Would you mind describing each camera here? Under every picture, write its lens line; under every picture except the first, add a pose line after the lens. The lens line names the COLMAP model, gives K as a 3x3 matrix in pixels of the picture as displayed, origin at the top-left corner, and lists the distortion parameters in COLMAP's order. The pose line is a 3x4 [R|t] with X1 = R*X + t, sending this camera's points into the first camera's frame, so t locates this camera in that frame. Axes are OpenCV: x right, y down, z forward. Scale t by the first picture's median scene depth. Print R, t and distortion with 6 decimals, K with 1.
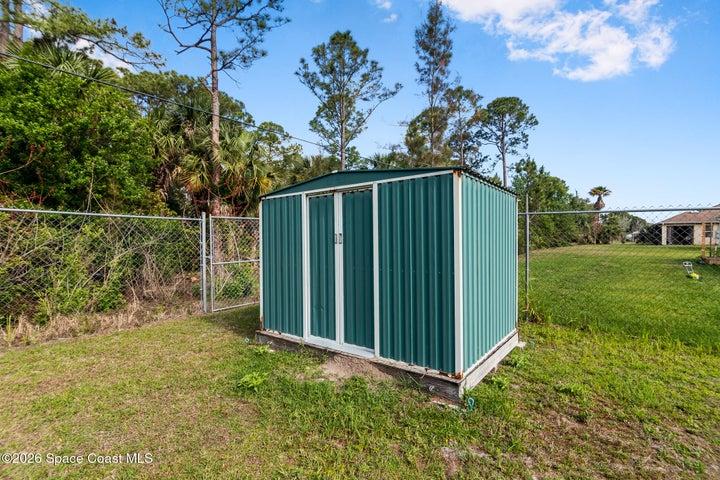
lens RADIAL K [[336.1, 0, 360.9], [0, 336.1, 242.4], [0, 0, 1]] dist [-0.003379, -0.005355]
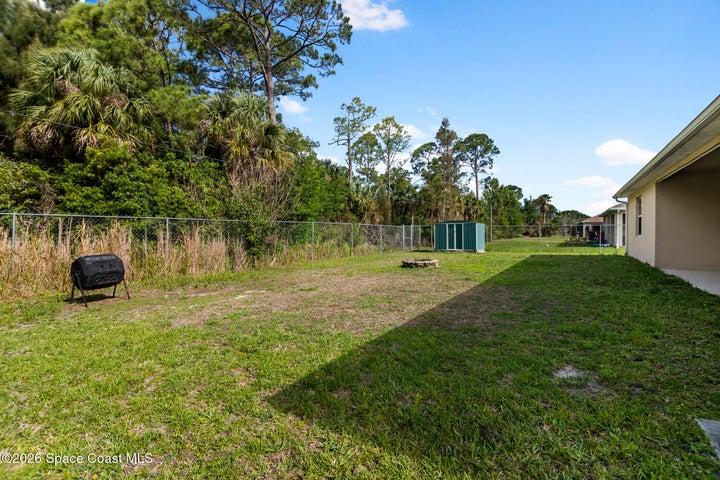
lens RADIAL K [[336.1, 0, 360.0], [0, 336.1, 234.3], [0, 0, 1]] dist [-0.003379, -0.005355]
pose [[0.997168, 0.000027, 0.075200, -0.167049], [0.000554, 0.999970, -0.007716, 0.006554], [-0.075198, 0.007735, 0.997139, -0.367065]]
